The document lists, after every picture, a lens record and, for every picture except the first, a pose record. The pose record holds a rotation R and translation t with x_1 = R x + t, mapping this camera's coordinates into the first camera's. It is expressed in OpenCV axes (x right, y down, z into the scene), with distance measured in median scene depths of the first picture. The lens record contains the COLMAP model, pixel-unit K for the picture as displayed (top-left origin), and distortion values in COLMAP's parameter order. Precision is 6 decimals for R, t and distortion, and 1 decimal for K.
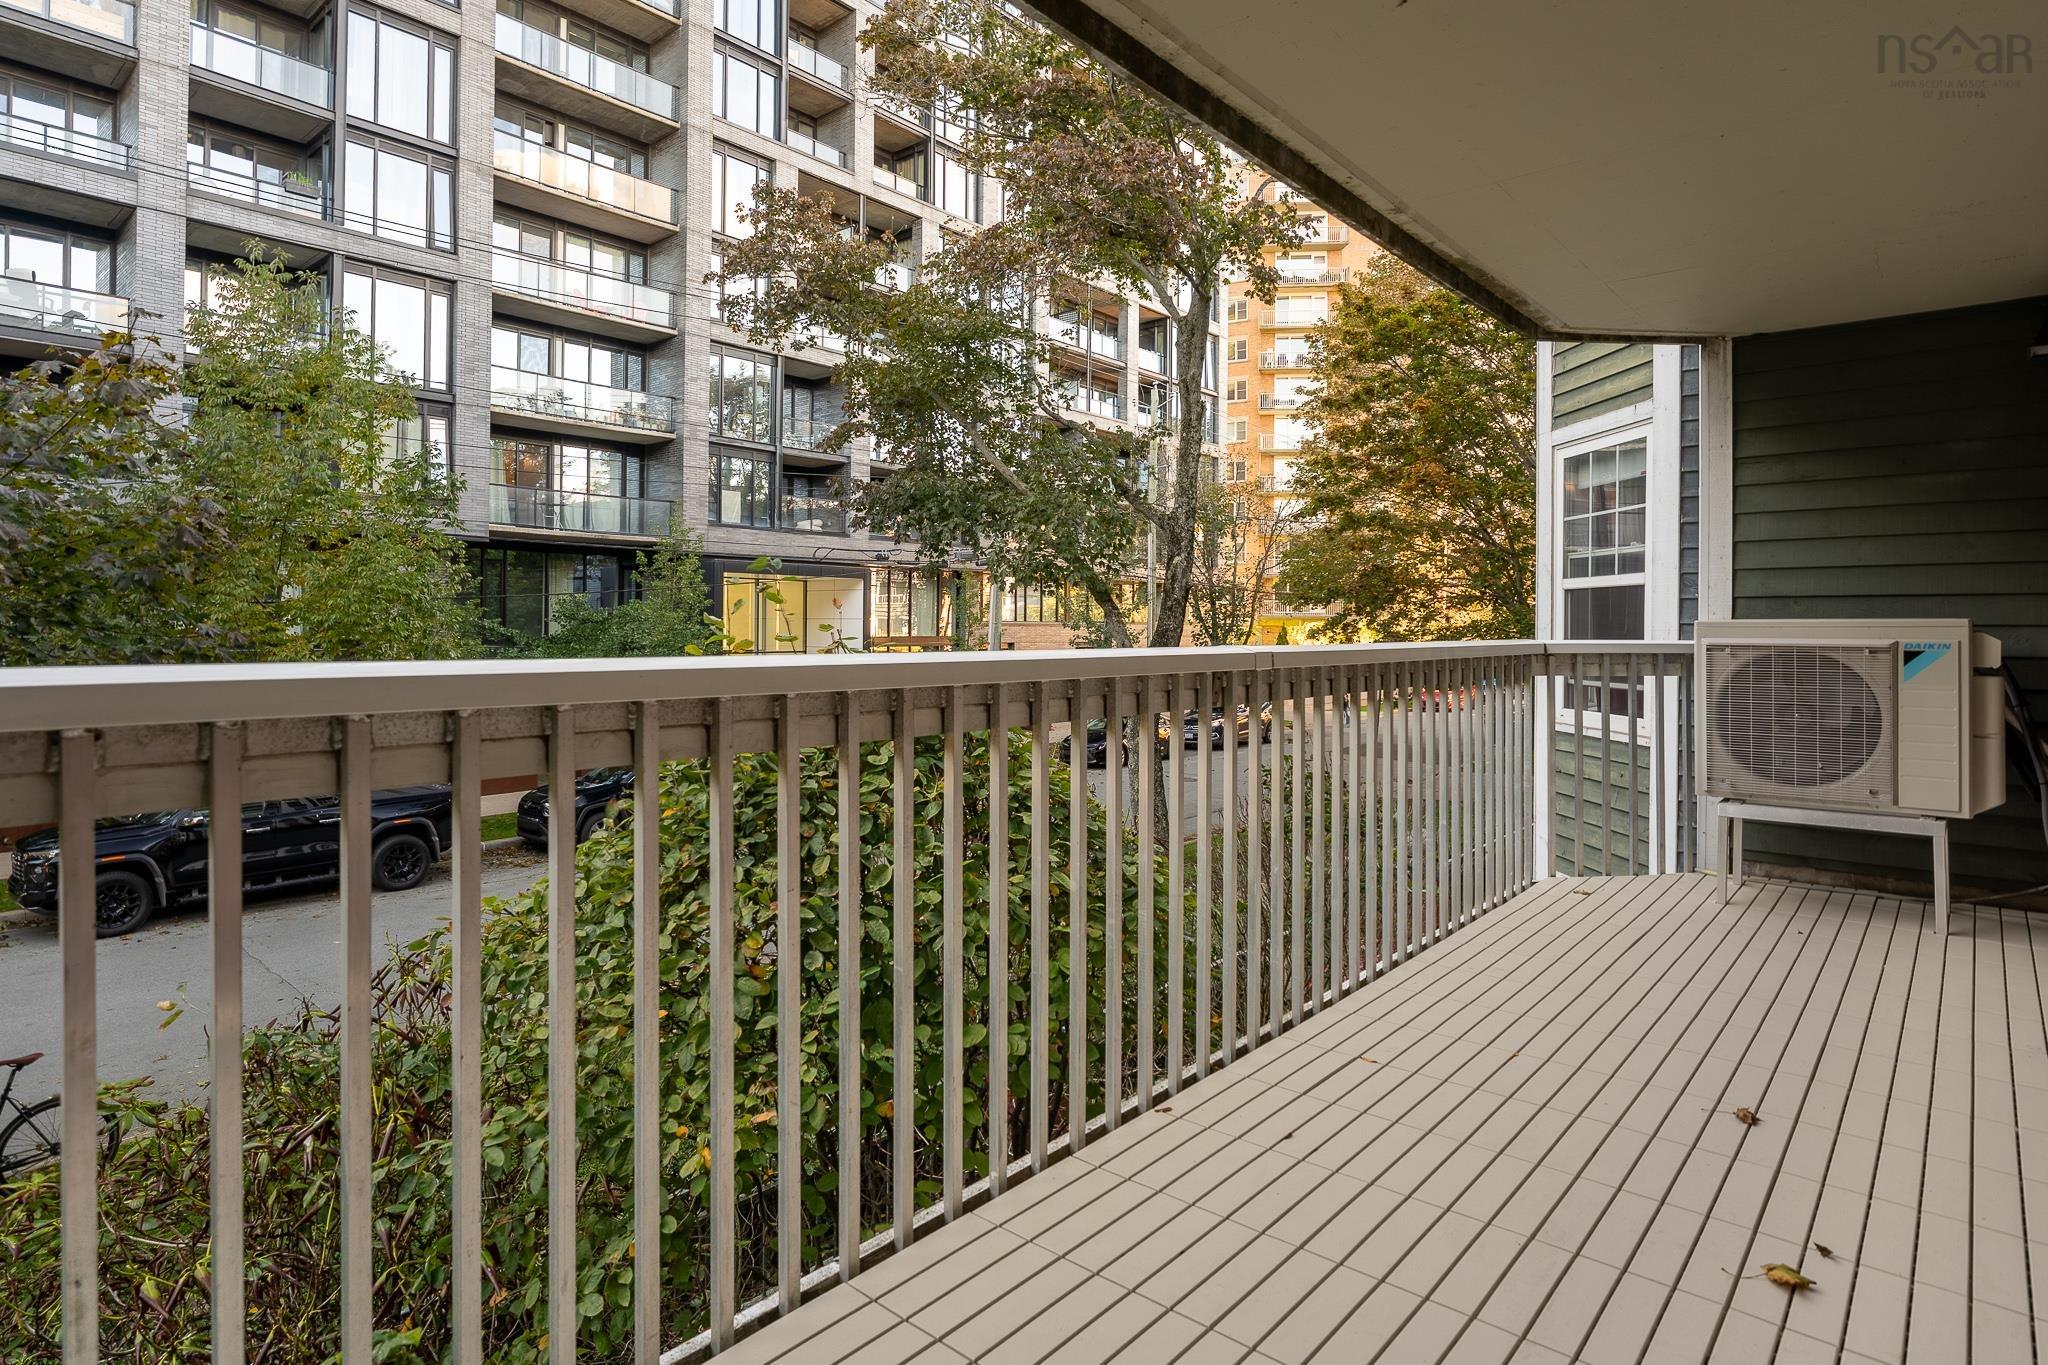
lens RADIAL K [[1083.3, 0, 1025.7], [0, 1083.3, 637.5], [0, 0, 1]] dist [-0.002948, -0.000478]
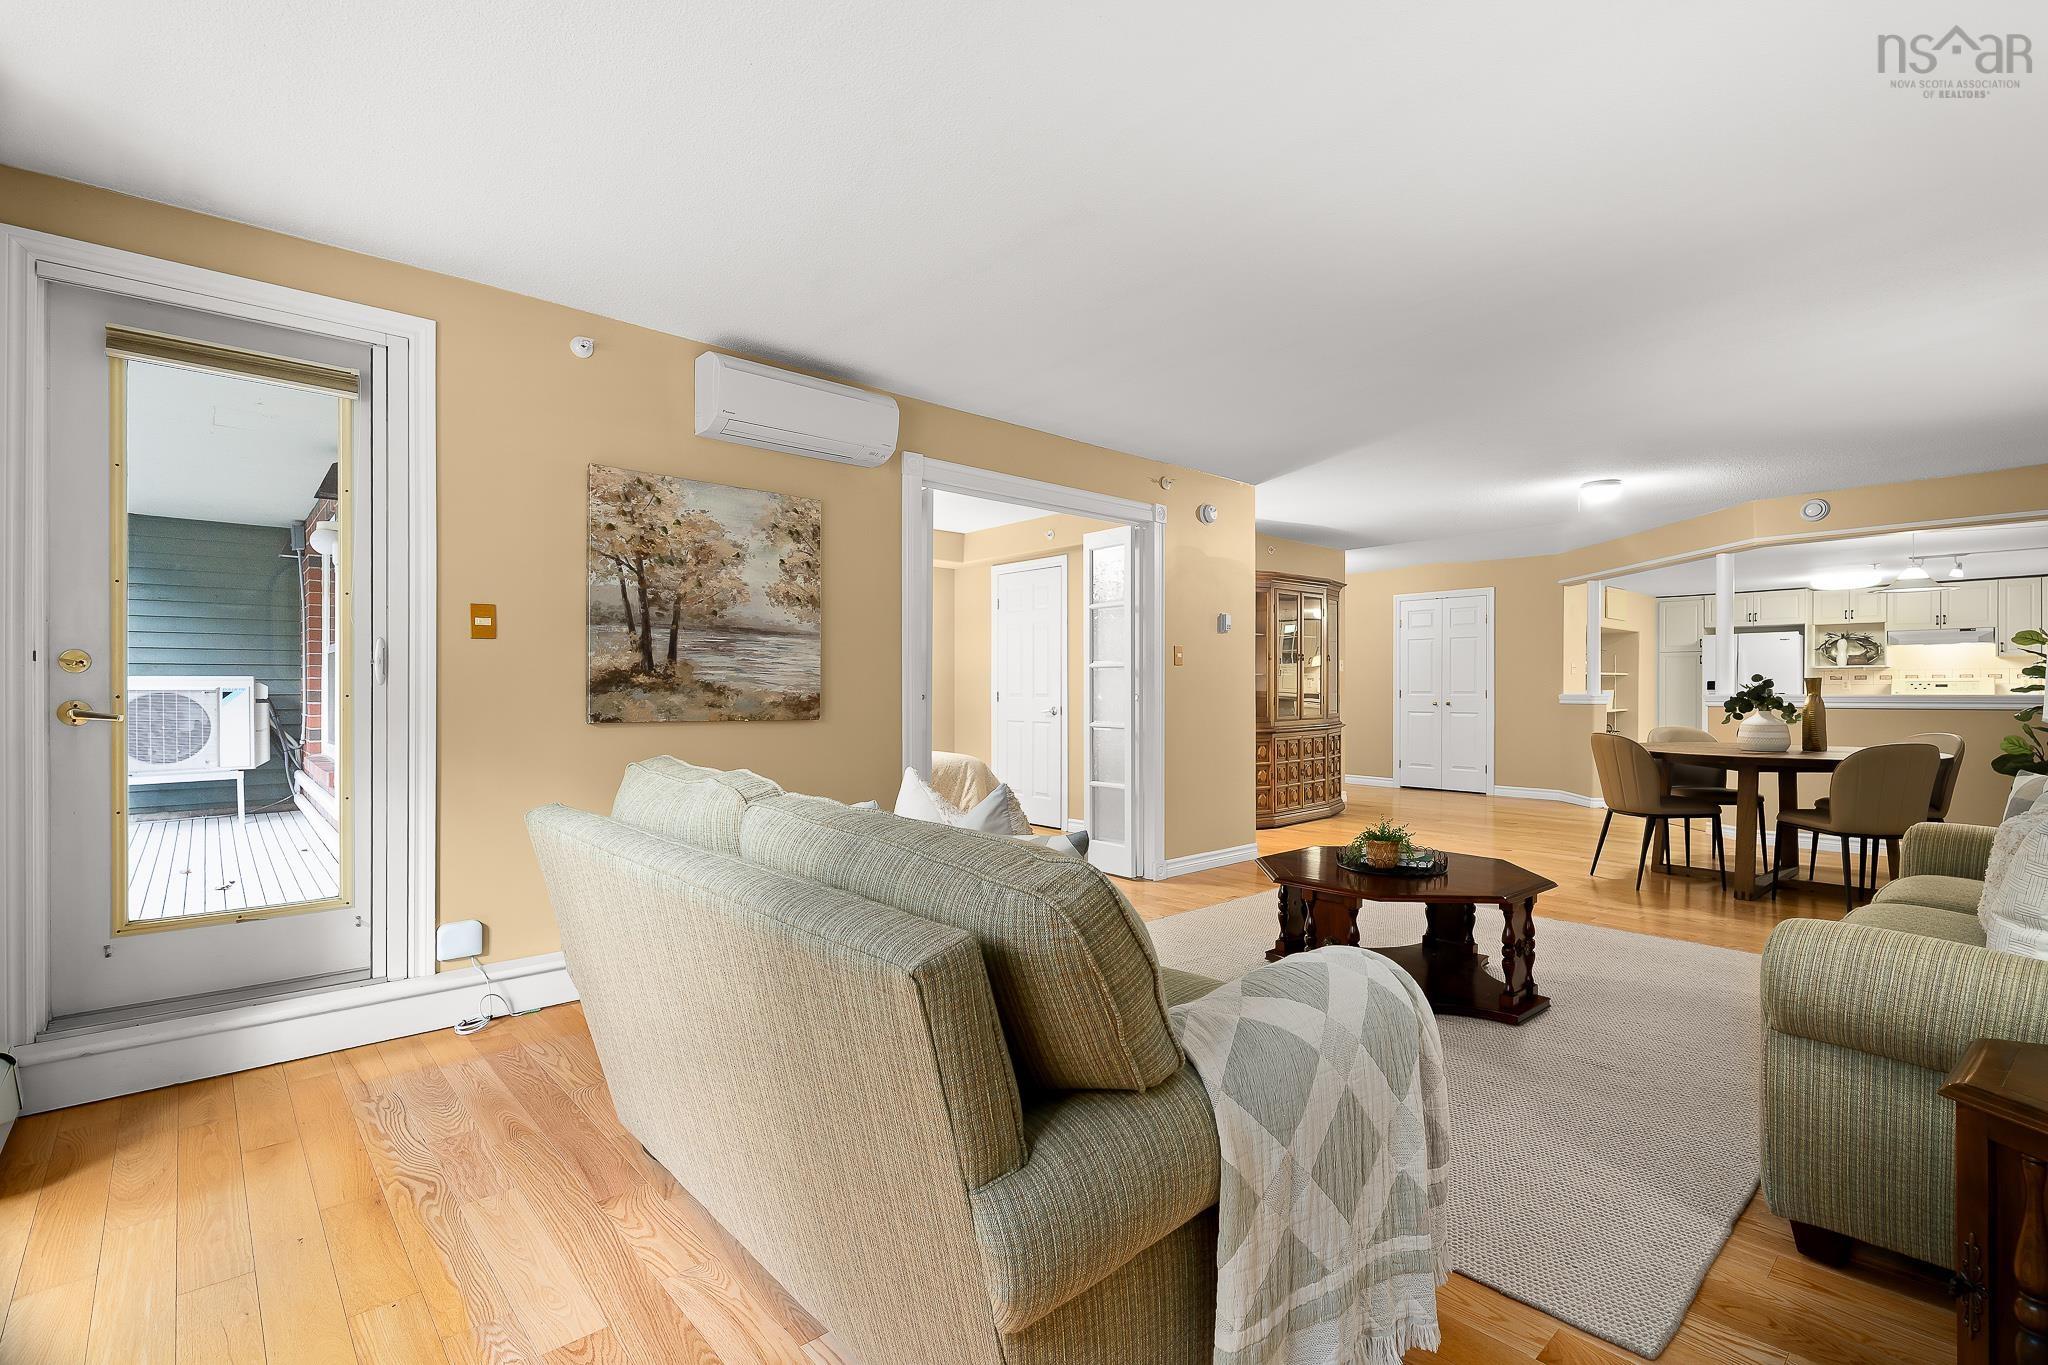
lens RADIAL K [[929.6, 0, 1059.4], [0, 929.6, 683.4], [0, 0, 1]] dist [0.000195, -0.000207]
pose [[0.121274, -0.002459, 0.992616, -0.725268], [0.005832, 0.999981, 0.001765, 0.002406], [-0.992602, 0.005575, 0.121286, -0.770857]]
